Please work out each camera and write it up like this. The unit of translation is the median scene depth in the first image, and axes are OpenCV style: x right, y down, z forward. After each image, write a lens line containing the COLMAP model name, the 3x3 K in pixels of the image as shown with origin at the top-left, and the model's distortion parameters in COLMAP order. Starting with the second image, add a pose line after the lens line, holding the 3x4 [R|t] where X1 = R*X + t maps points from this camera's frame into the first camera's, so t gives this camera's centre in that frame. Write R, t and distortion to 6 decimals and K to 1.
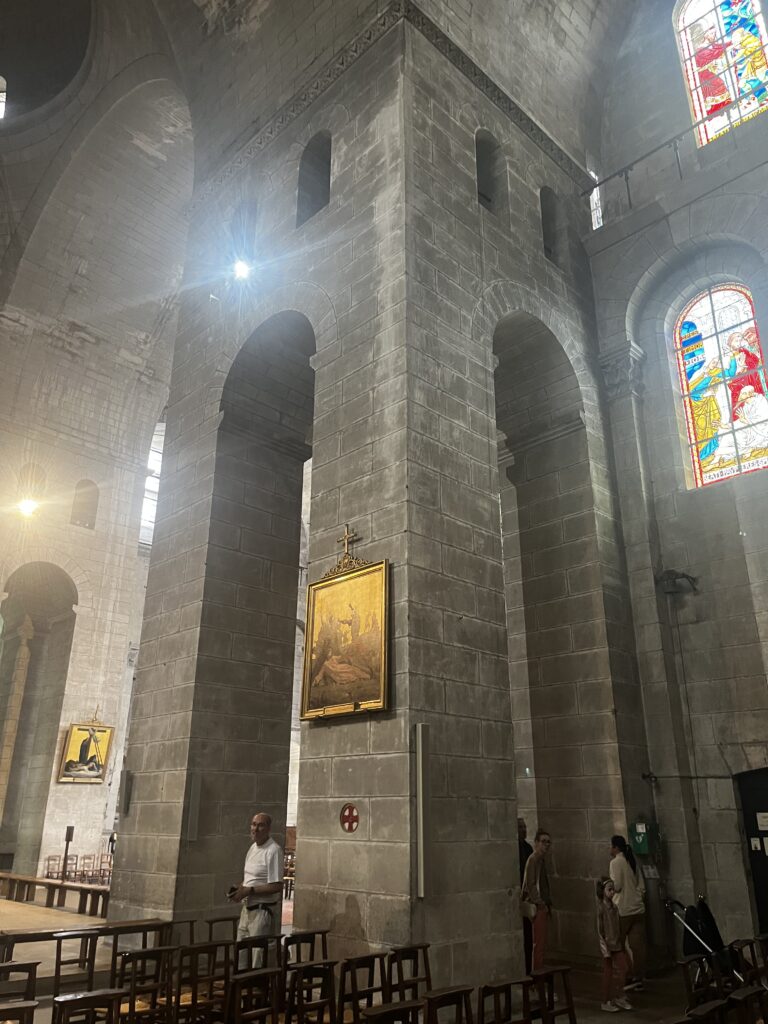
lens RADIAL K [[775.0, 0, 380.6], [0, 775.0, 529.3], [0, 0, 1]] dist [0.026024, -0.000528]
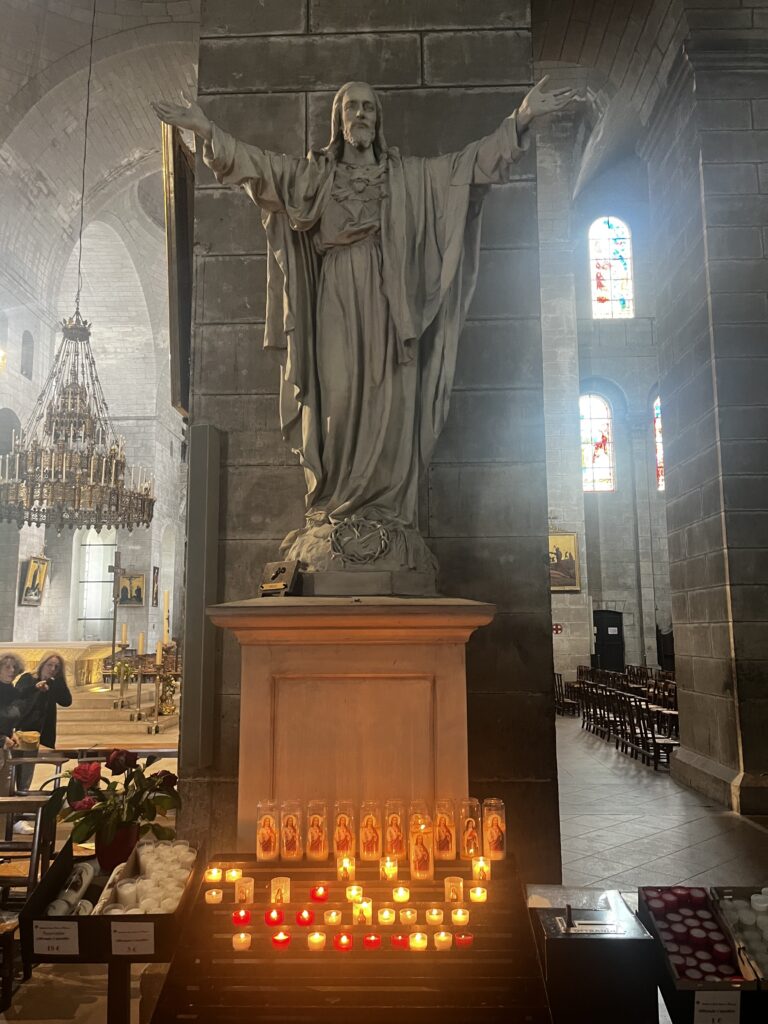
lens RADIAL K [[775.0, 0, 380.6], [0, 775.0, 529.3], [0, 0, 1]] dist [0.026024, -0.000528]
pose [[0.734941, 0.084659, 0.672826, -0.786474], [-0.227559, 0.965435, 0.127090, -0.051905], [-0.638810, -0.246512, 0.728803, -0.152984]]
